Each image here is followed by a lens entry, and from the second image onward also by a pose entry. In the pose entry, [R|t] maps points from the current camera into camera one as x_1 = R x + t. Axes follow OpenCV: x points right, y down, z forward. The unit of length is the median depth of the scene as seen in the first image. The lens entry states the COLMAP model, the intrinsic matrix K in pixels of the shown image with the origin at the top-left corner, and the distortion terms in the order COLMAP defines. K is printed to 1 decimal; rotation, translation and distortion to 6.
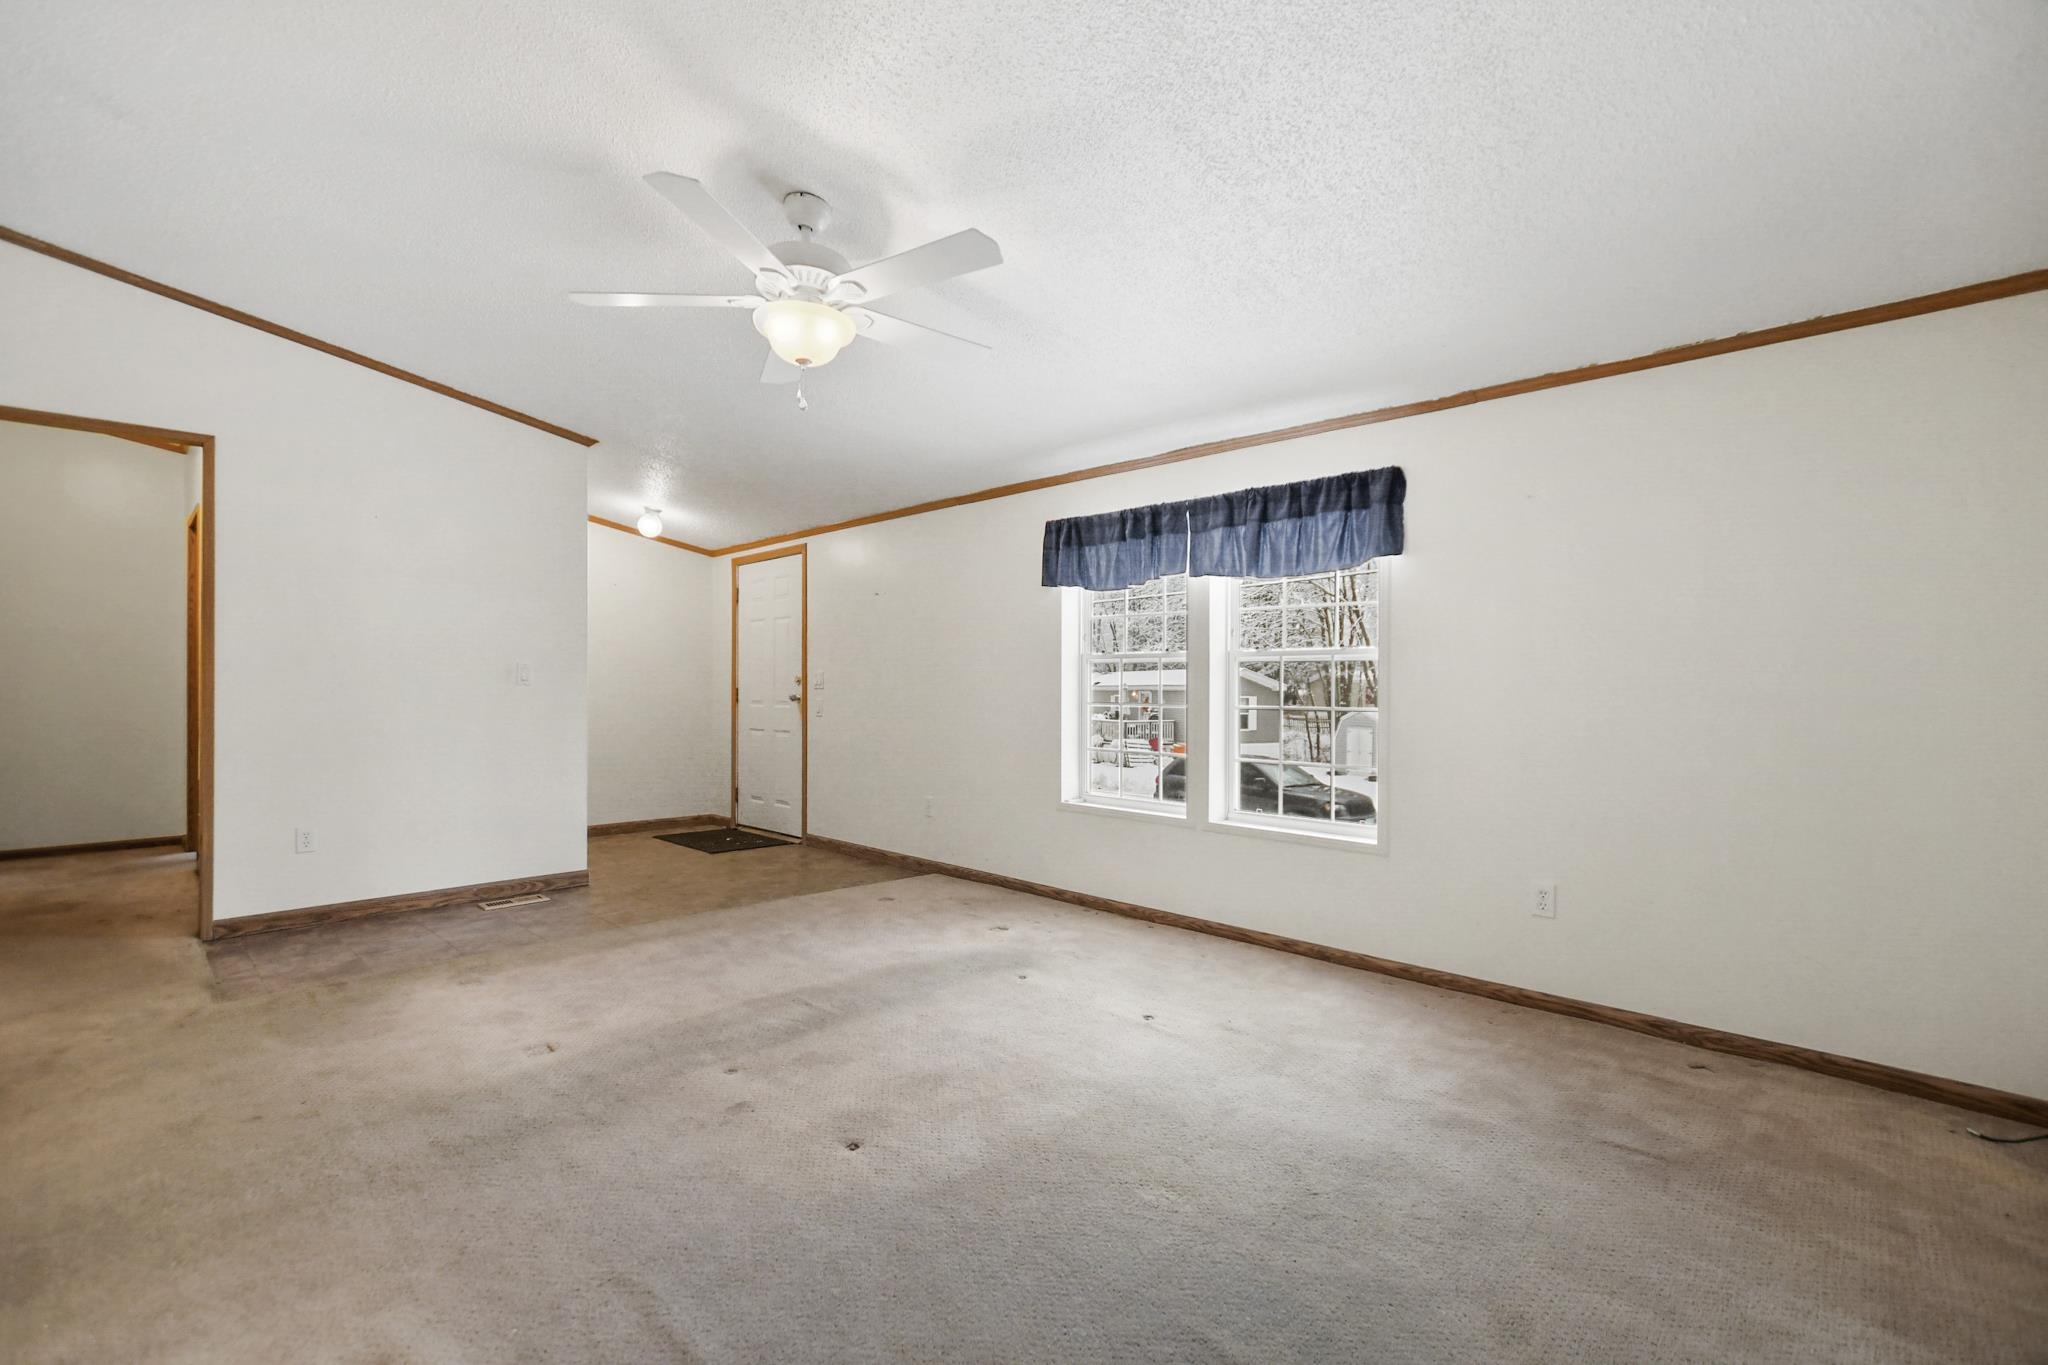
lens RADIAL K [[905.7, 0, 1018.8], [0, 905.7, 687.2], [0, 0, 1]] dist [-0.012037, -0.000095]
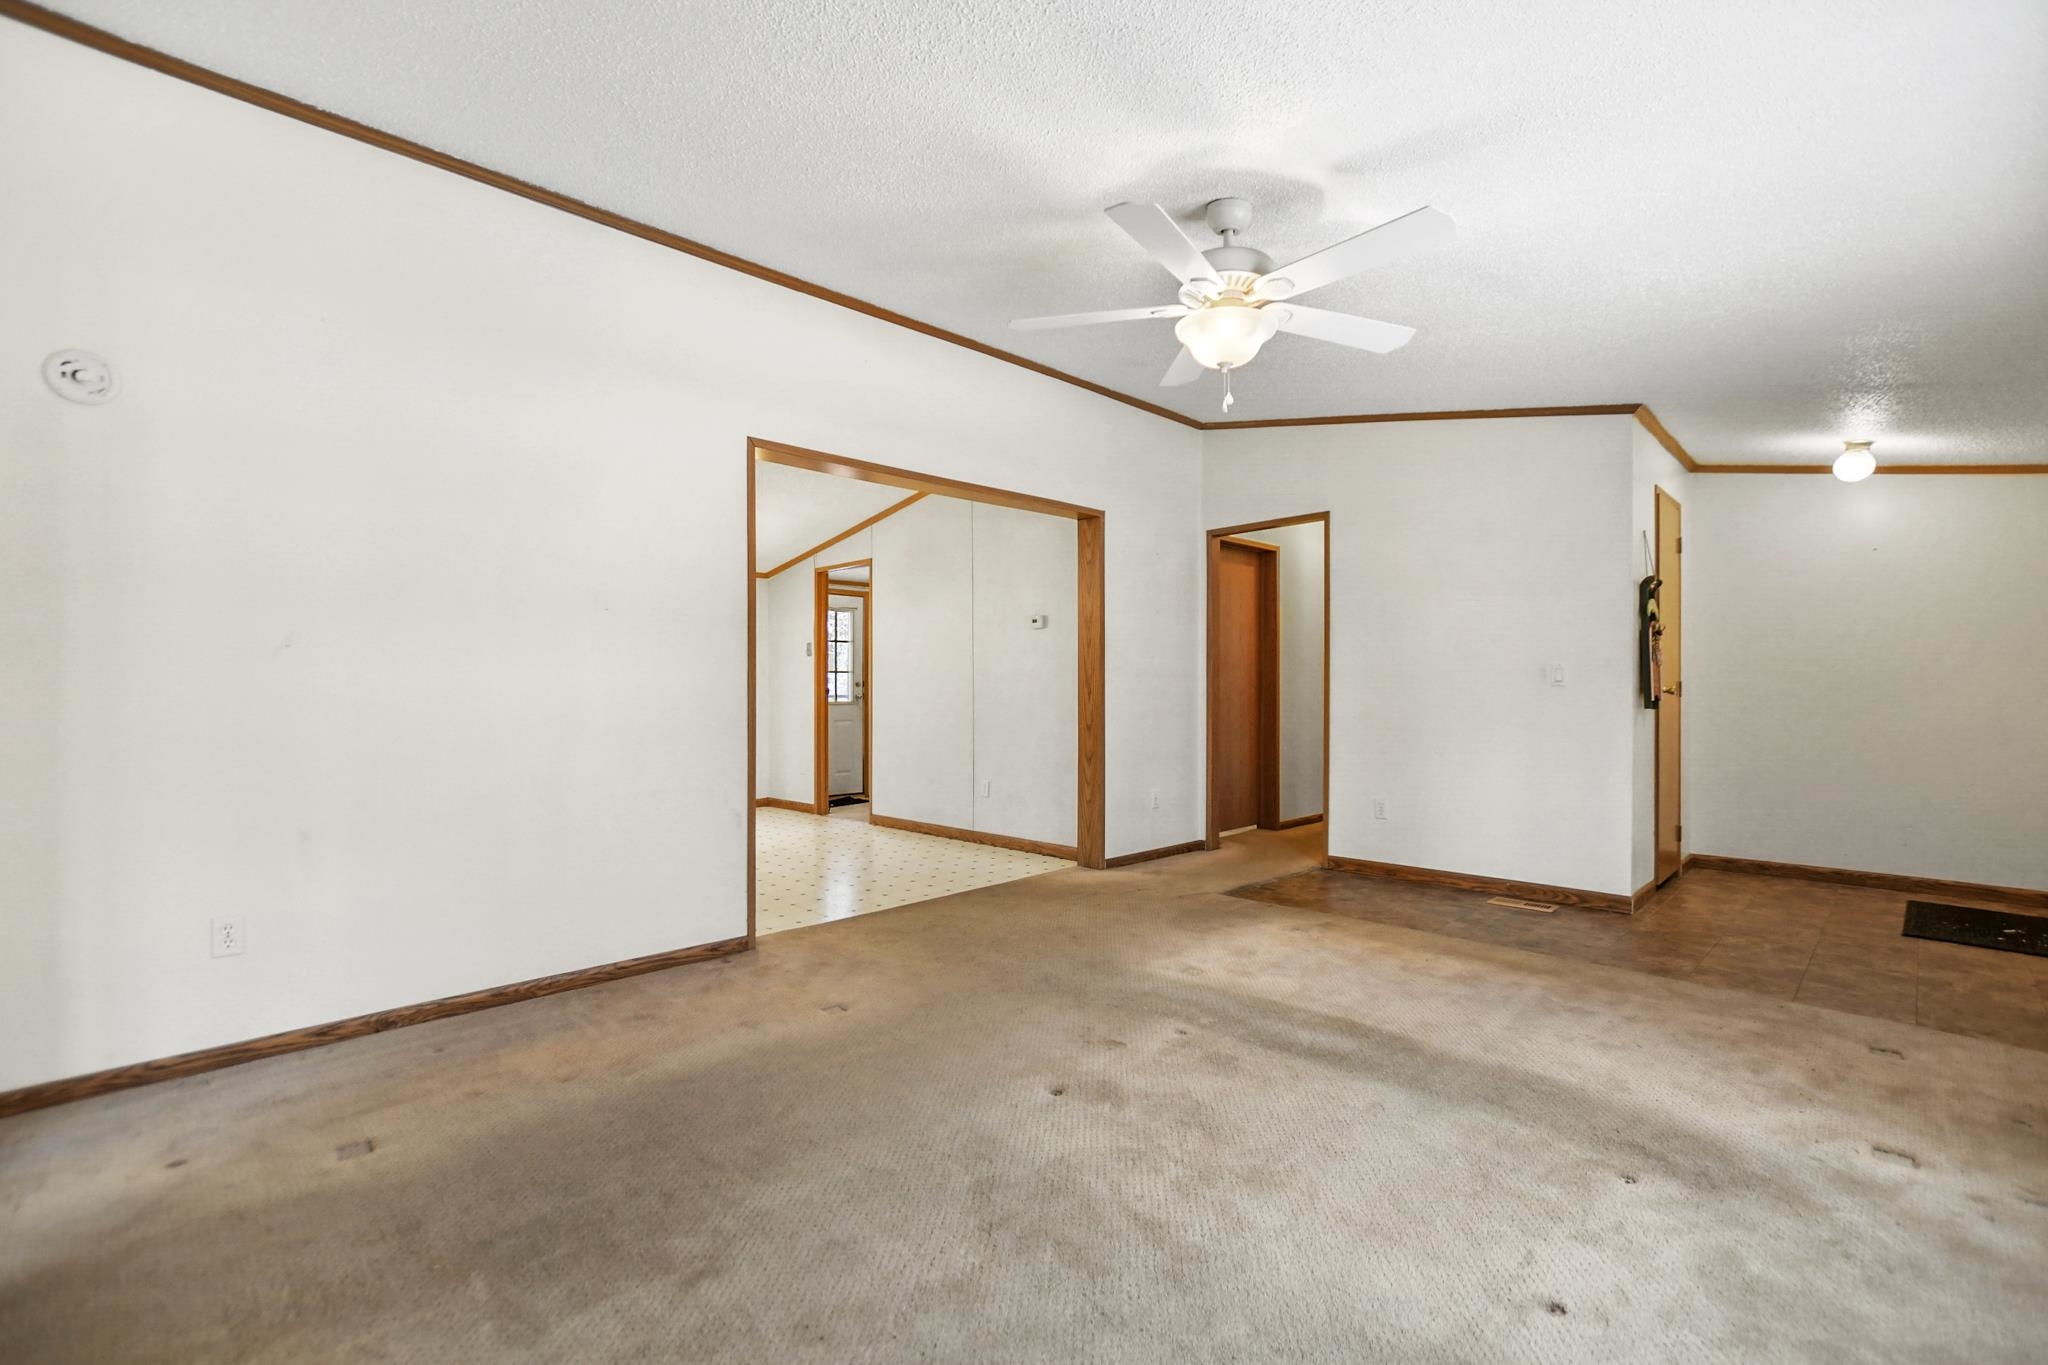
lens RADIAL K [[905.7, 0, 1018.8], [0, 905.7, 687.2], [0, 0, 1]] dist [-0.012037, -0.000095]
pose [[-0.036005, -0.007951, -0.999320, 0.569352], [0.000864, 0.999968, -0.007987, 0.007525], [0.999351, -0.001151, -0.035997, 0.599943]]
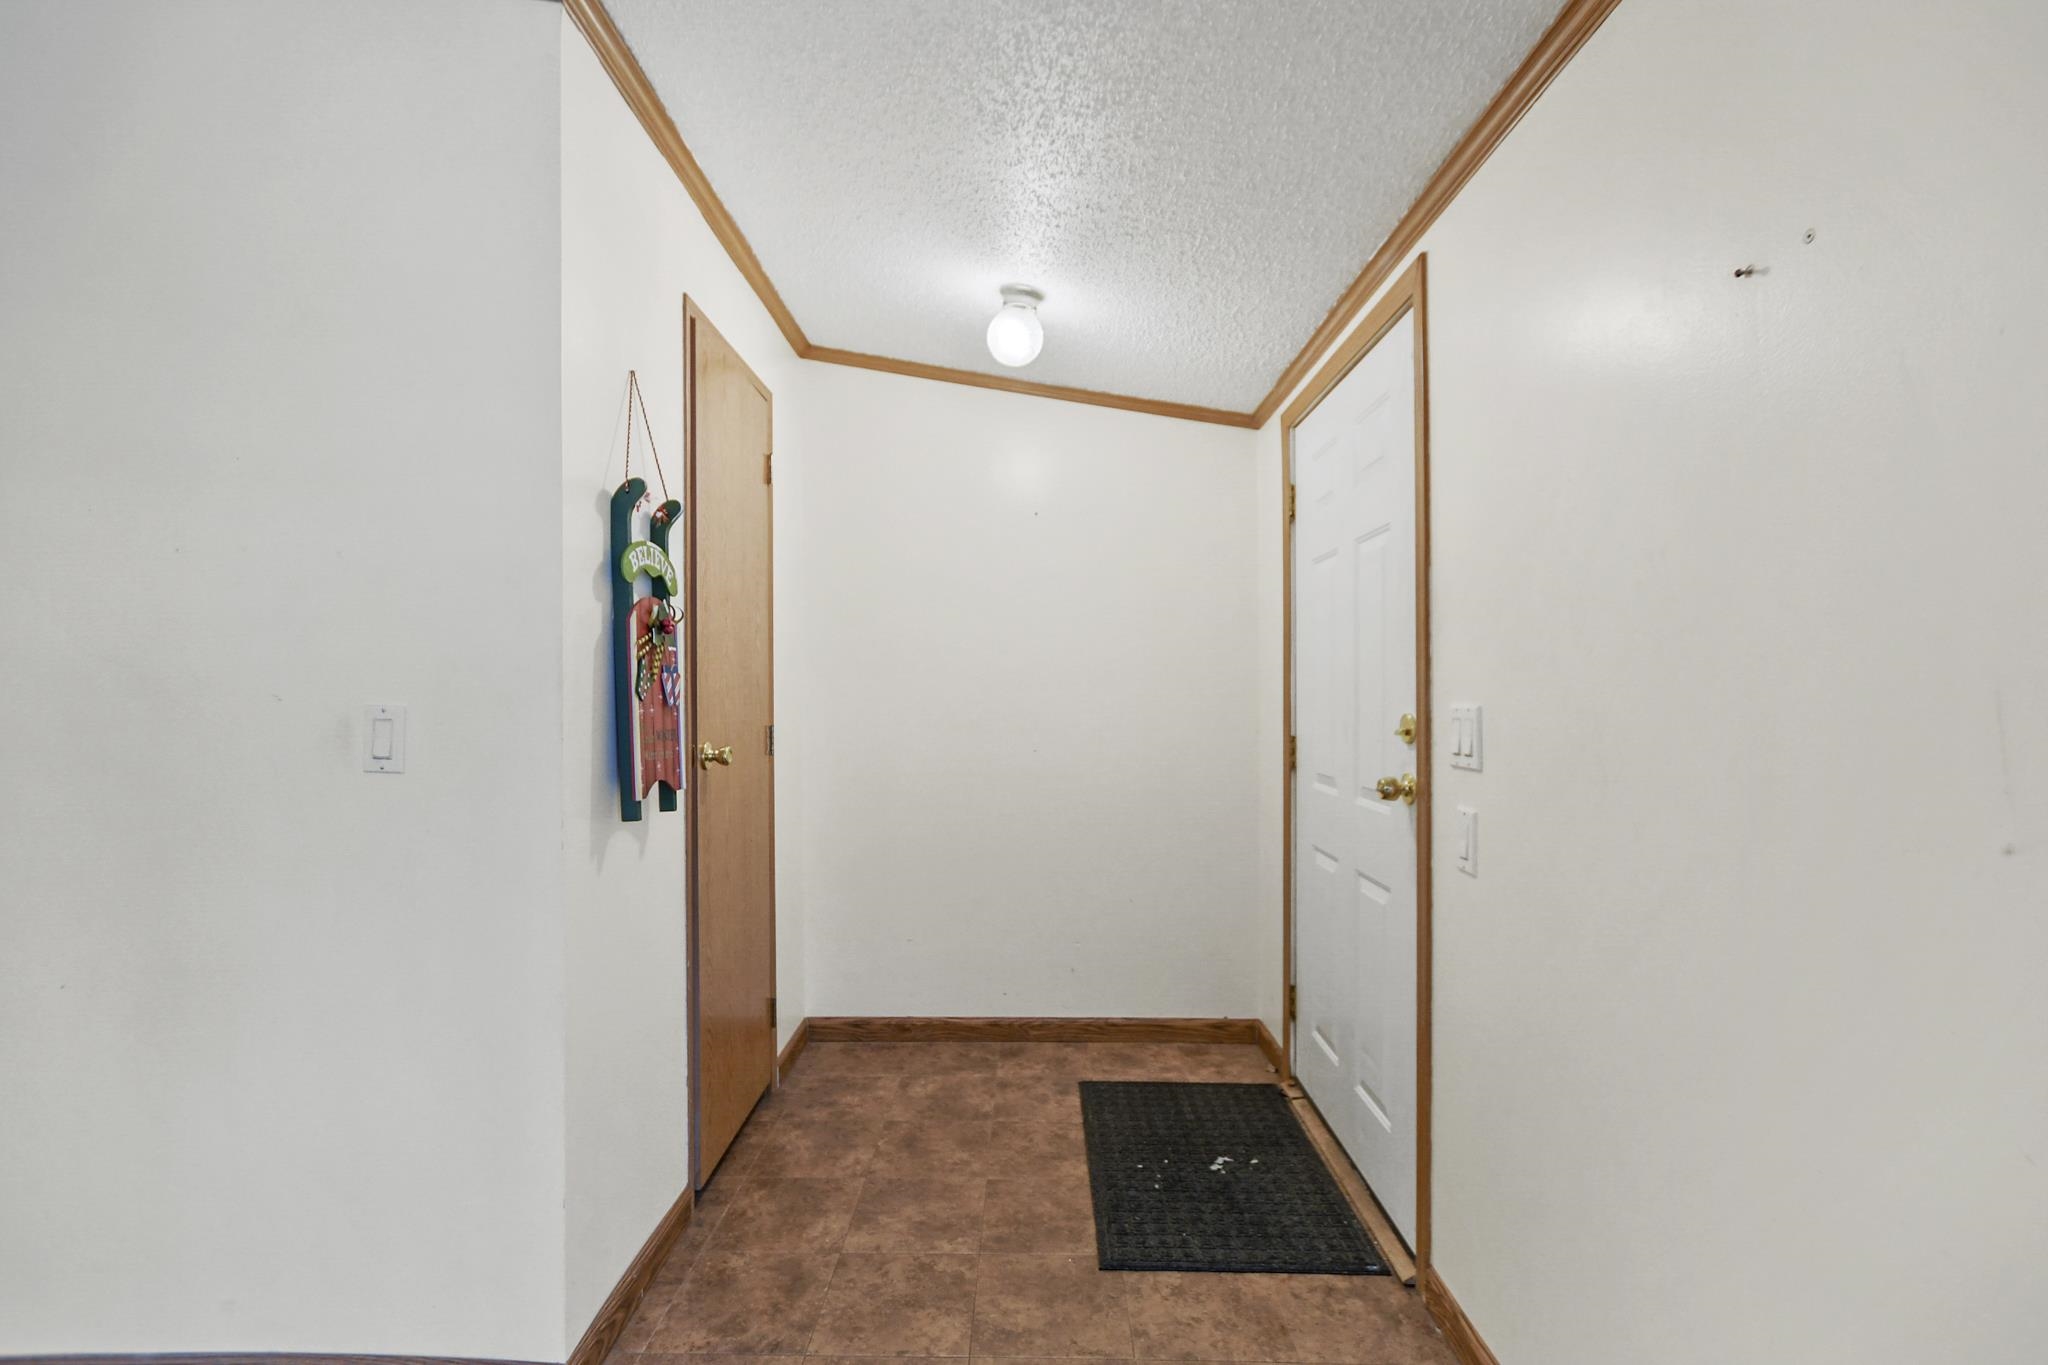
lens RADIAL K [[900.6, 0, 1001.1], [0, 900.6, 701.2], [0, 0, 1]] dist [-0.034158, 0.014166]
pose [[0.656003, 0.000582, -0.754758, -0.187711], [0.008713, 0.999927, 0.008344, -0.036626], [0.754708, -0.012050, 0.655950, 1.241763]]
